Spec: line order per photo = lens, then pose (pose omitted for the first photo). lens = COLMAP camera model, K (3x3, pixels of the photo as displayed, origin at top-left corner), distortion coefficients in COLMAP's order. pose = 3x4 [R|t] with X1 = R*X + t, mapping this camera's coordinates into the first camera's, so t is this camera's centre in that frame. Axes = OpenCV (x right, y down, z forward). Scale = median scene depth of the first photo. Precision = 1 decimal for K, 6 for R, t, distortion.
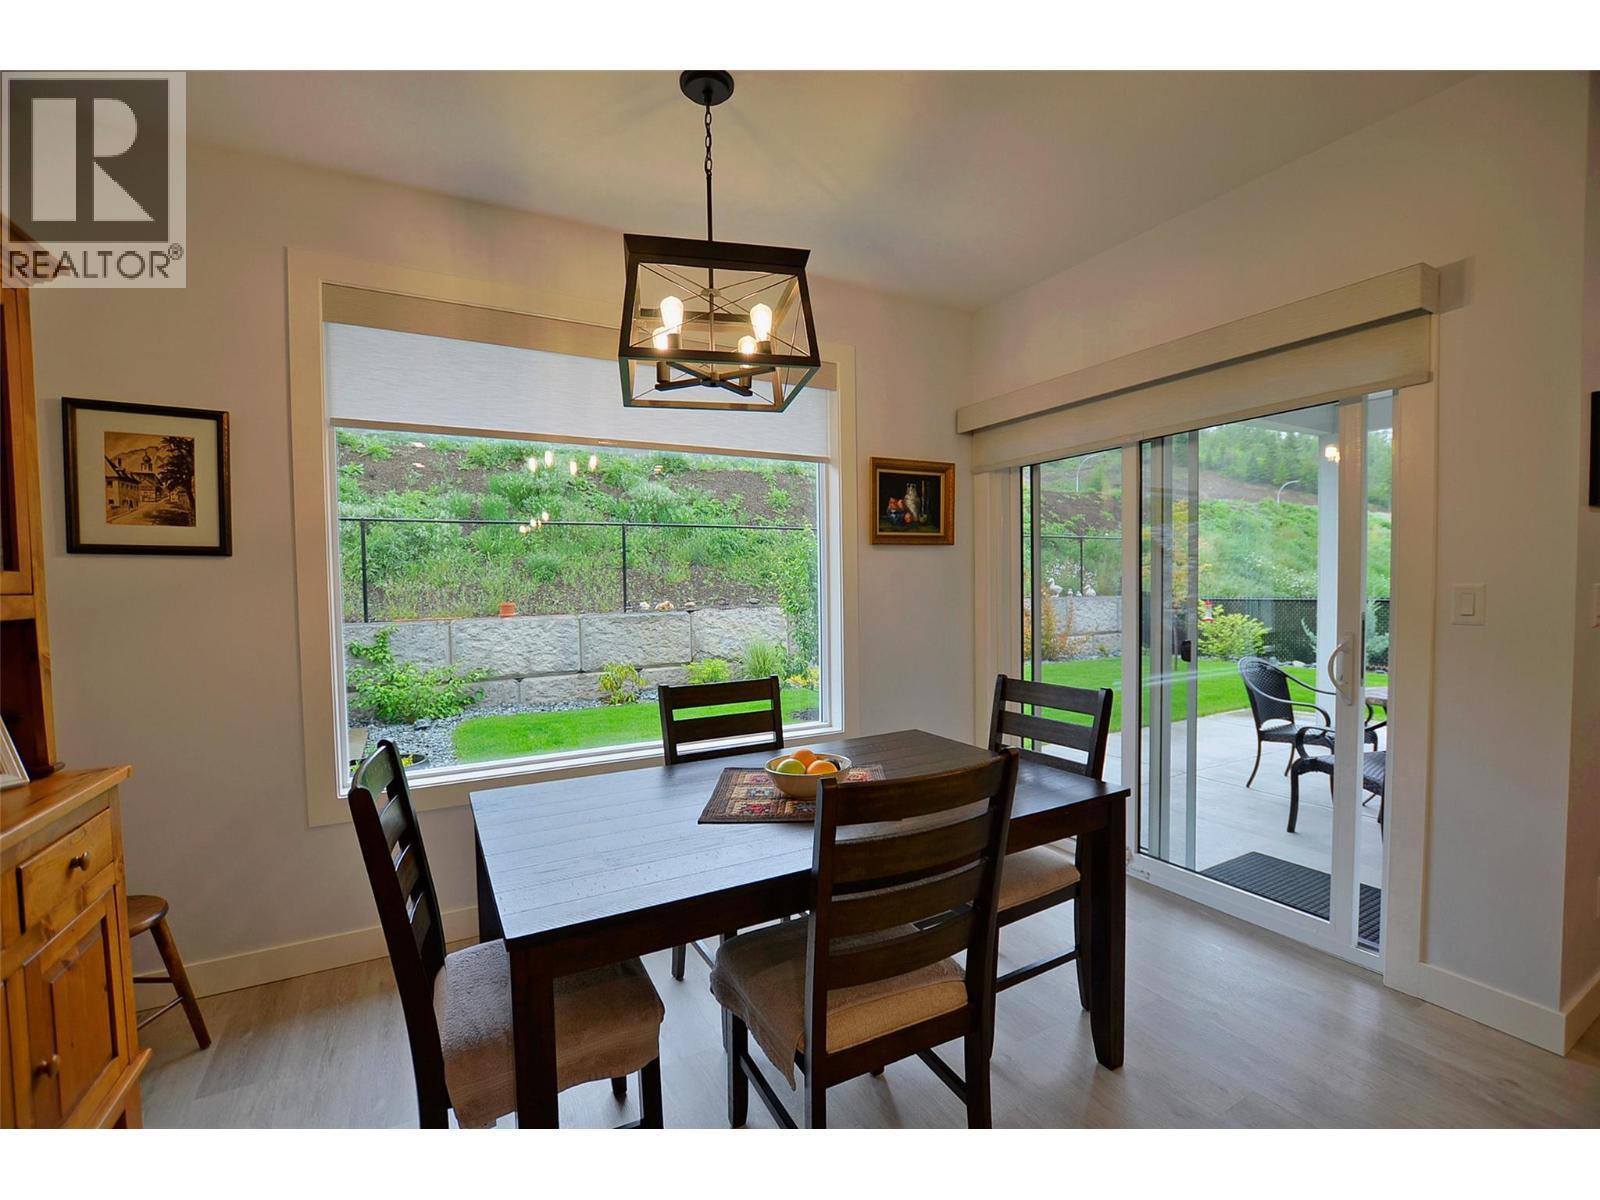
lens RADIAL K [[701.1, 0, 804.2], [0, 701.1, 612.2], [0, 0, 1]] dist [-0.027850, 0.001218]
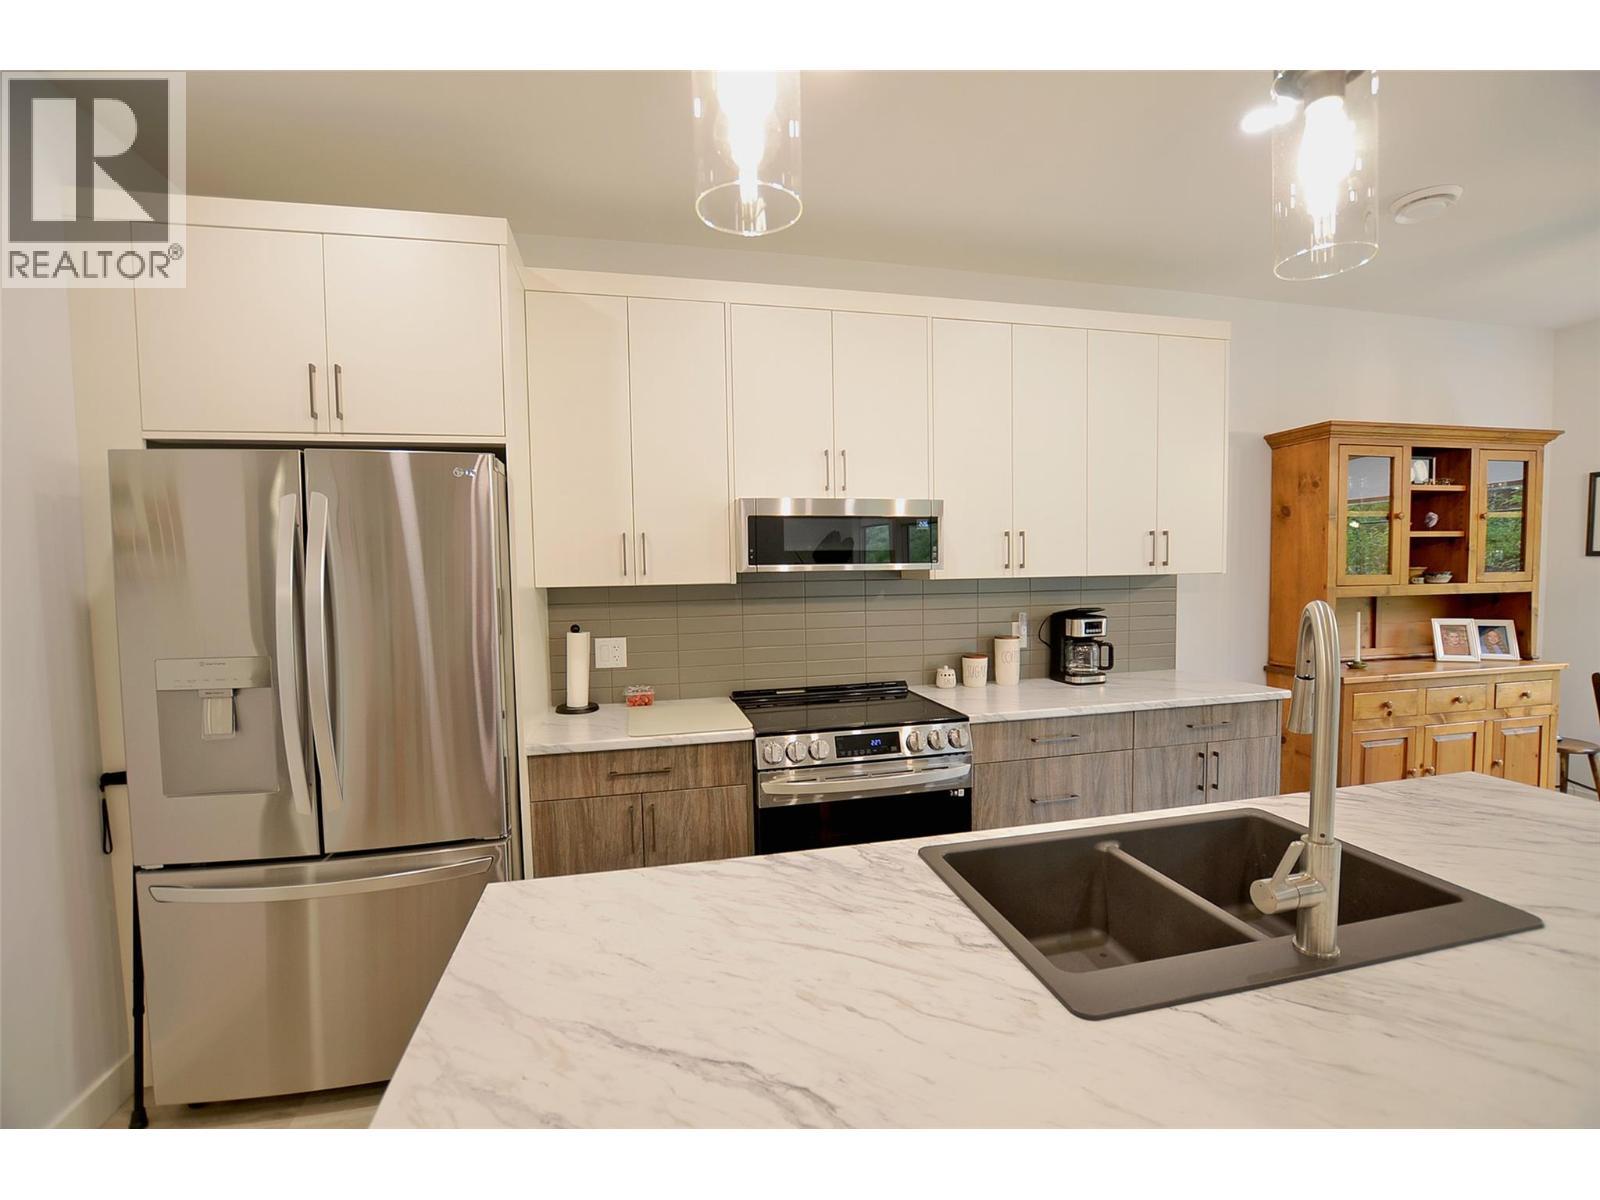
lens RADIAL K [[701.1, 0, 804.2], [0, 701.1, 612.2], [0, 0, 1]] dist [-0.027850, 0.001218]
pose [[-0.275635, 0.079284, -0.957987, 0.741977], [-0.017019, 0.996034, 0.087329, -0.033960], [0.961112, 0.040375, -0.273193, -0.313790]]
